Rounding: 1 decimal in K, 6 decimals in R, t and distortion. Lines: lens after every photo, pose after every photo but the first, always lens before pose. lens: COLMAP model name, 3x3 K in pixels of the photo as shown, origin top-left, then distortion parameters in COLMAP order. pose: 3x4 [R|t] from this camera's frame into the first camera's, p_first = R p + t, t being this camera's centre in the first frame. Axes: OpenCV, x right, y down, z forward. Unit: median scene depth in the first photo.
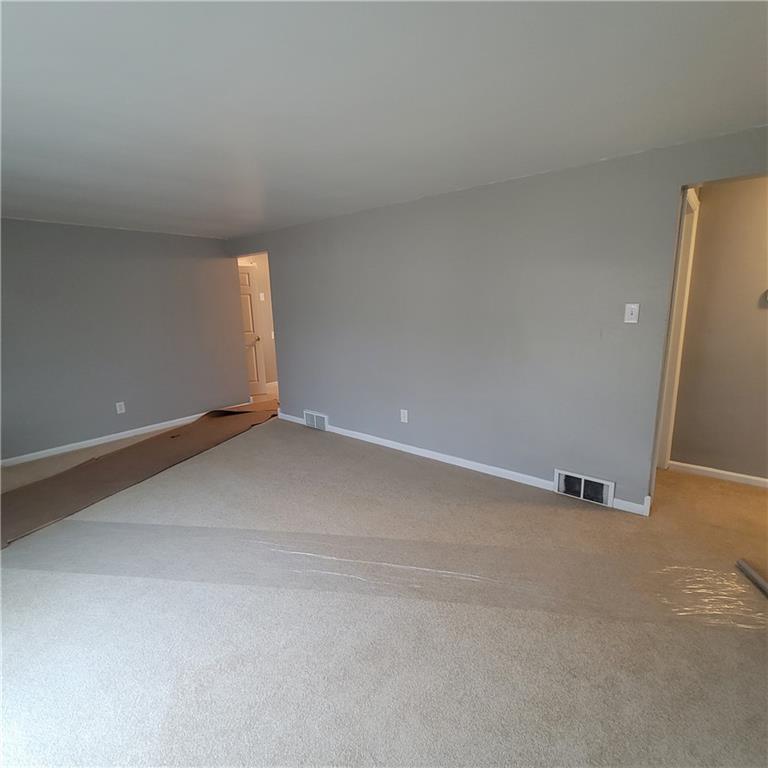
lens RADIAL K [[419.3, 0, 384.0], [0, 419.3, 384.0], [0, 0, 1]] dist [-0.000122, -0.000056]
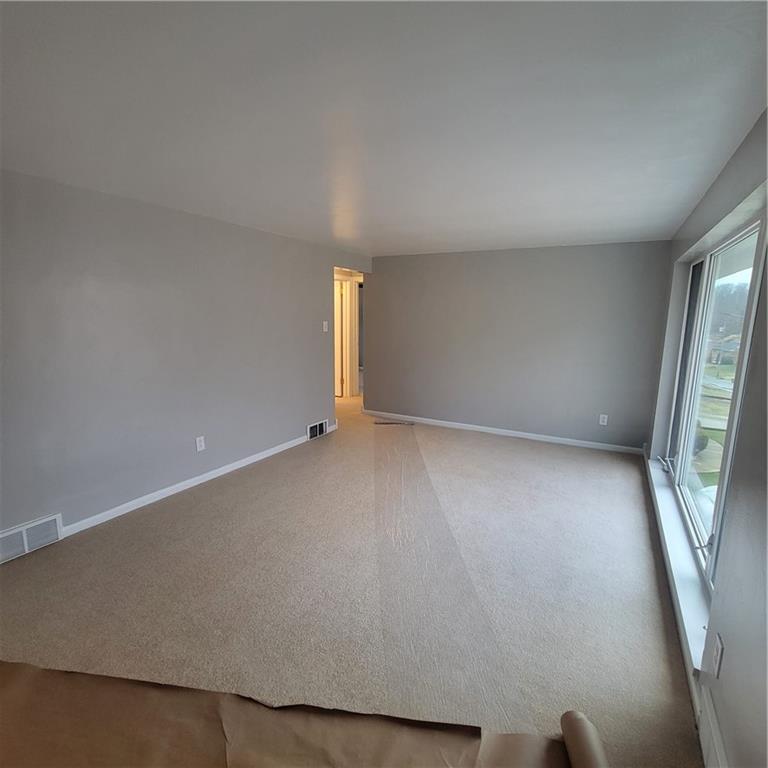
lens RADIAL K [[419.3, 0, 384.0], [0, 419.3, 384.0], [0, 0, 1]] dist [-0.000122, -0.000056]
pose [[-0.195523, -0.141837, 0.970388, -0.998308], [0.186664, 0.966014, 0.178809, -0.152706], [-0.962771, 0.216098, -0.162402, 0.821394]]
